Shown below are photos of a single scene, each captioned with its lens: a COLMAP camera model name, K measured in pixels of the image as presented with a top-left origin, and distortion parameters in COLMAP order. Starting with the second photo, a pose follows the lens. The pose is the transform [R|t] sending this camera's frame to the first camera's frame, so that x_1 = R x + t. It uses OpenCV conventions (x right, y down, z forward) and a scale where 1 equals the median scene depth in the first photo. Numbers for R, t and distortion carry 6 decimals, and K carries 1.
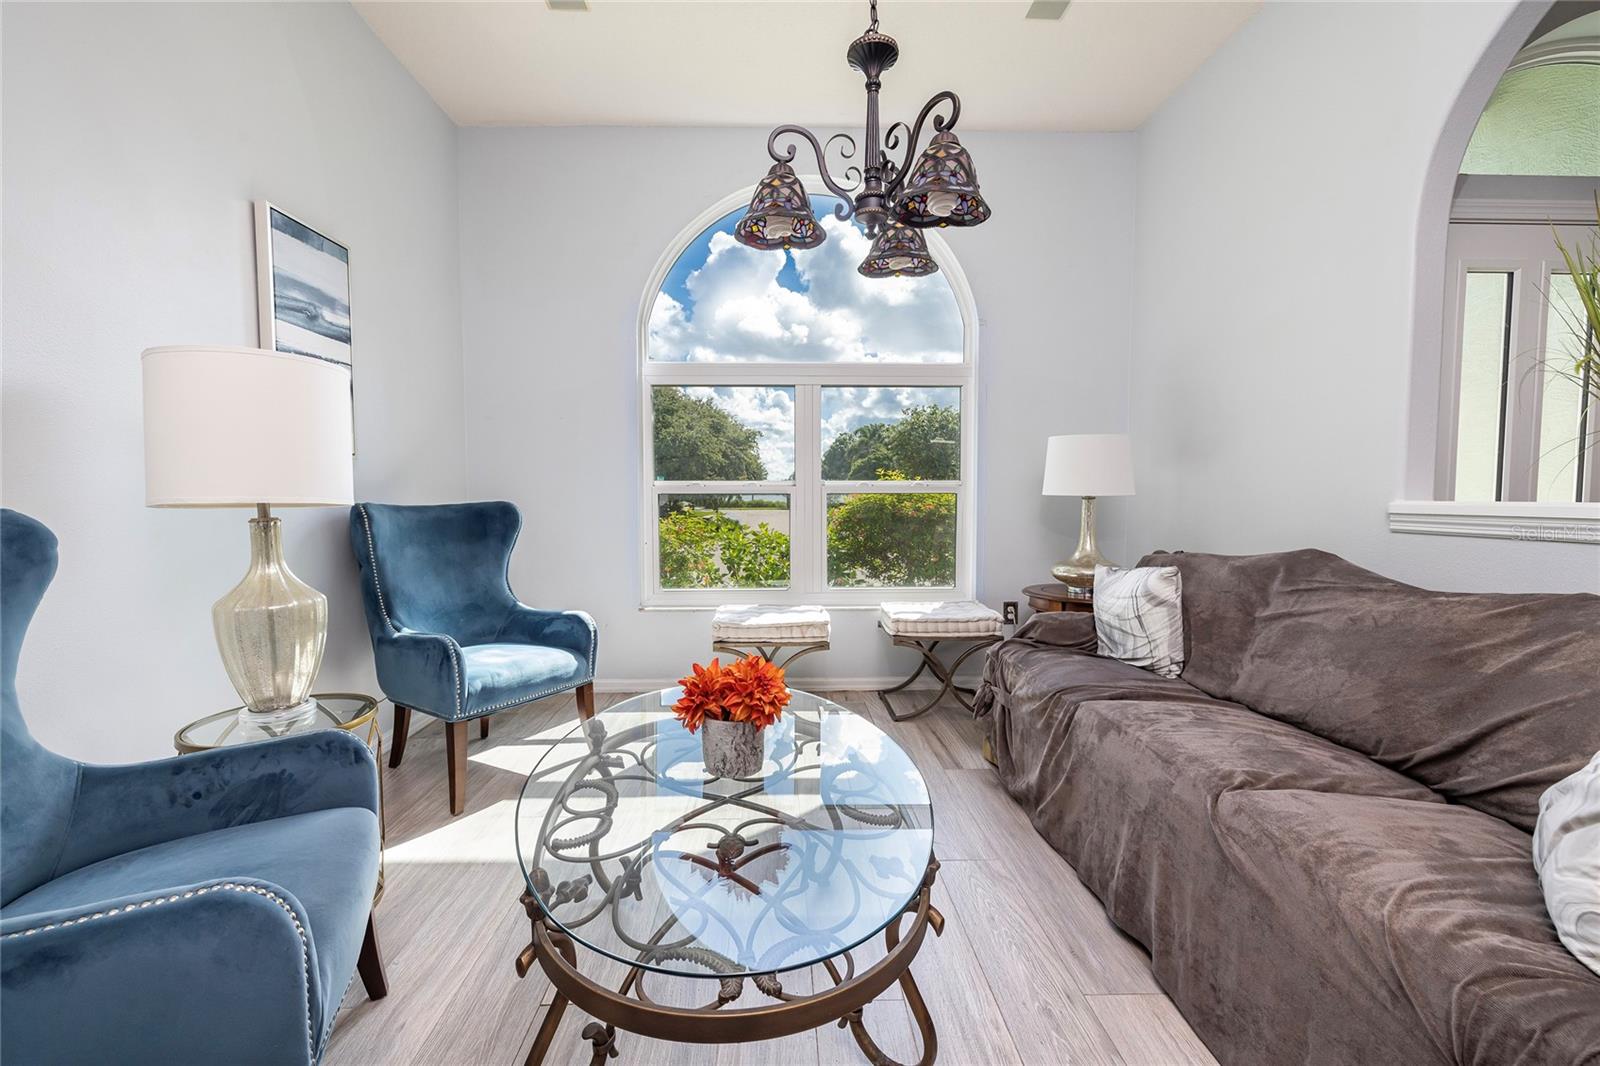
lens RADIAL K [[670.5, 0, 798.3], [0, 670.5, 528.4], [0, 0, 1]] dist [0.003233, -0.000209]
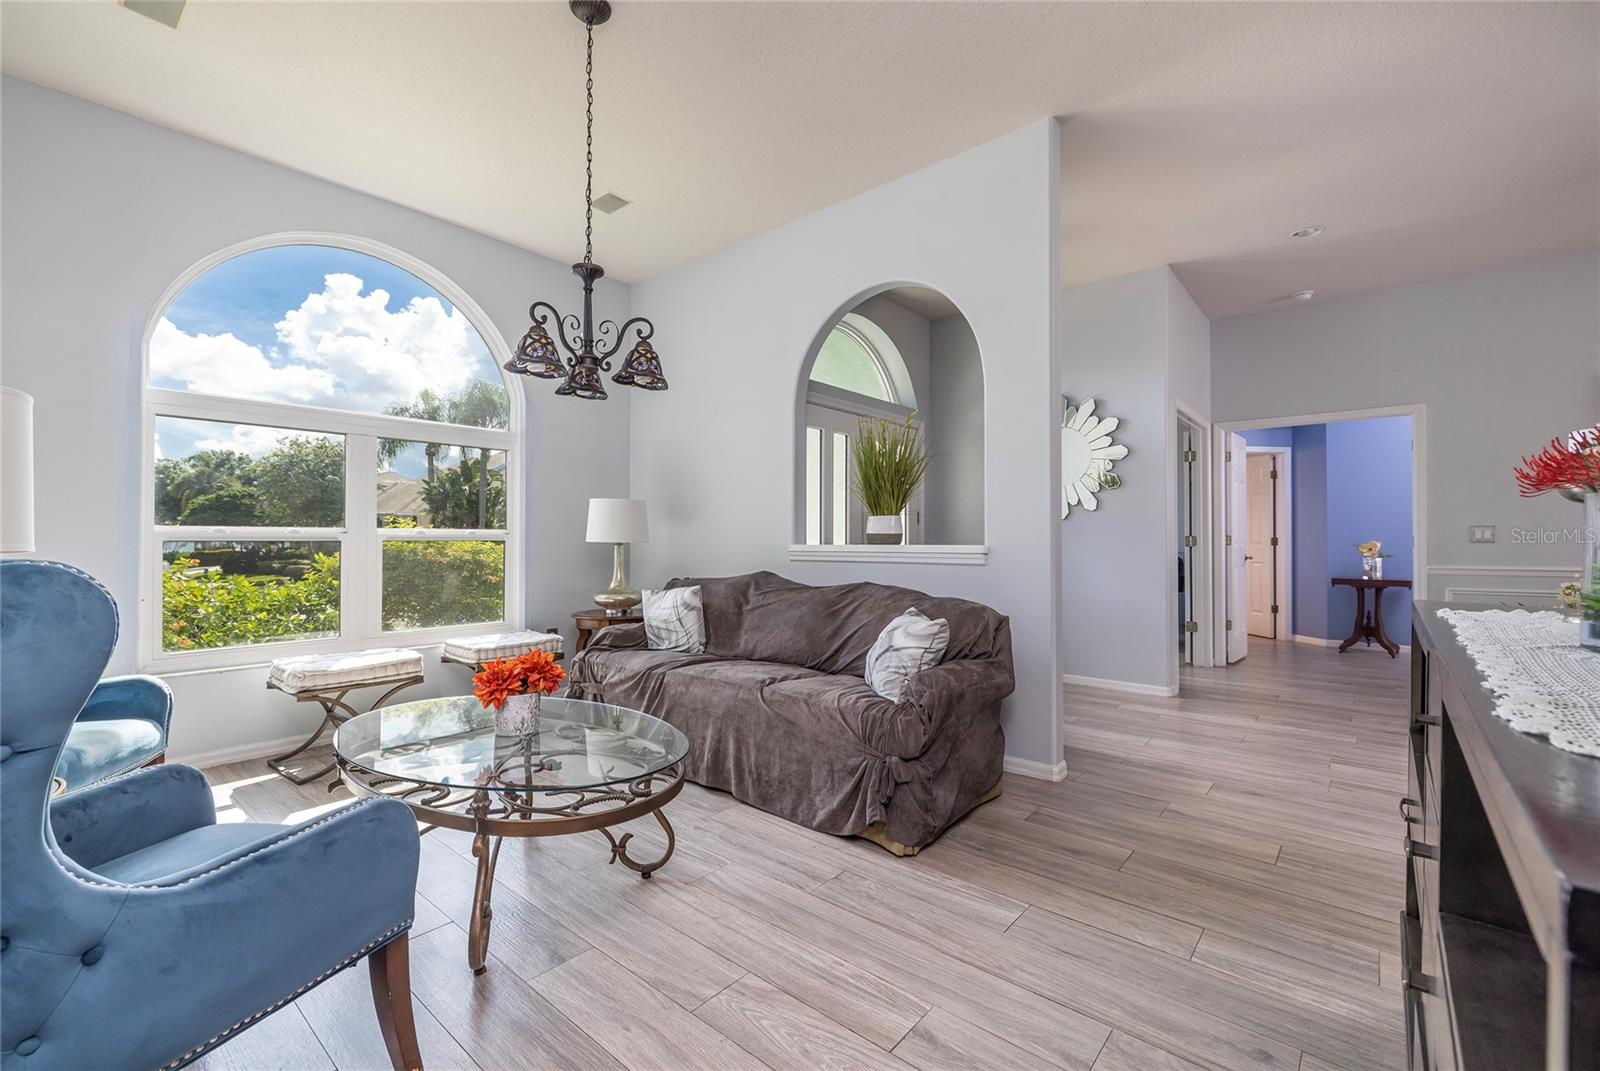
lens RADIAL K [[670.5, 0, 791.3], [0, 670.5, 541.0], [0, 0, 1]] dist [0.003233, -0.000209]
pose [[0.676163, 0.000643, 0.736752, -0.494698], [0.037884, 0.998646, -0.035641, 0.015074], [-0.735777, 0.052010, 0.675224, -0.278190]]
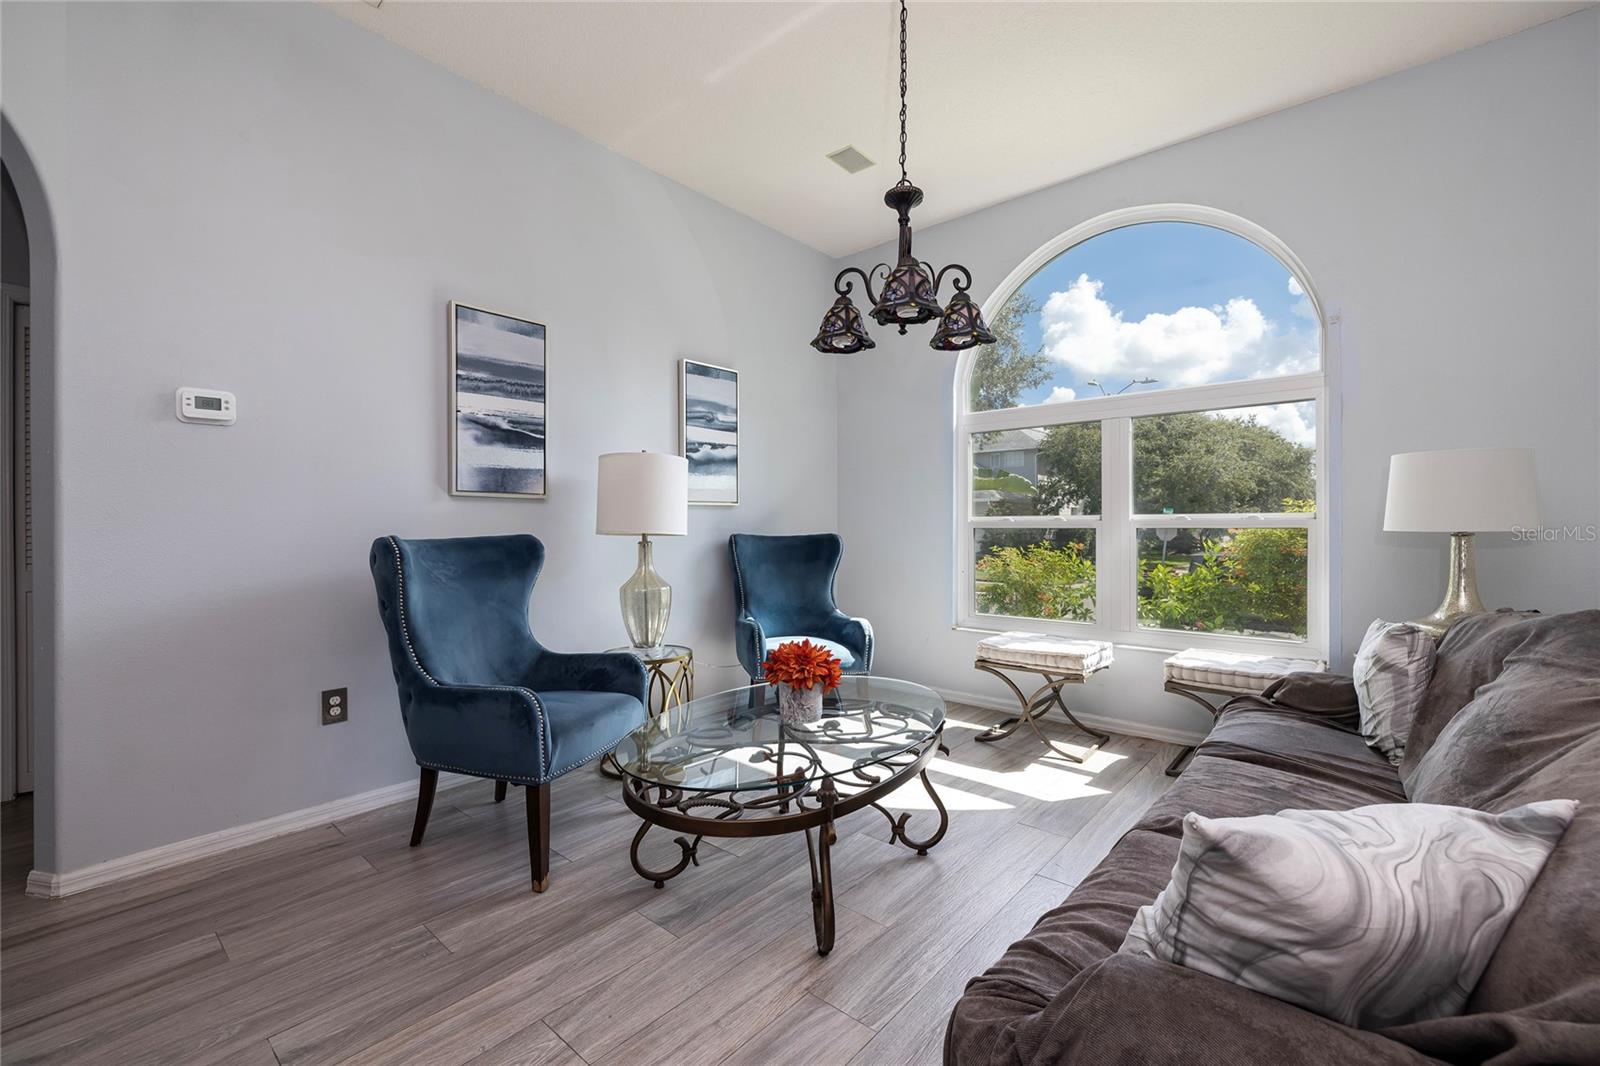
lens RADIAL K [[670.5, 0, 801.4], [0, 670.5, 529.5], [0, 0, 1]] dist [0.003233, -0.000209]
pose [[0.743216, 0.003187, -0.669043, 0.558925], [-0.035681, 0.998754, -0.034879, 0.000849], [0.668099, 0.049794, 0.742404, -0.055591]]
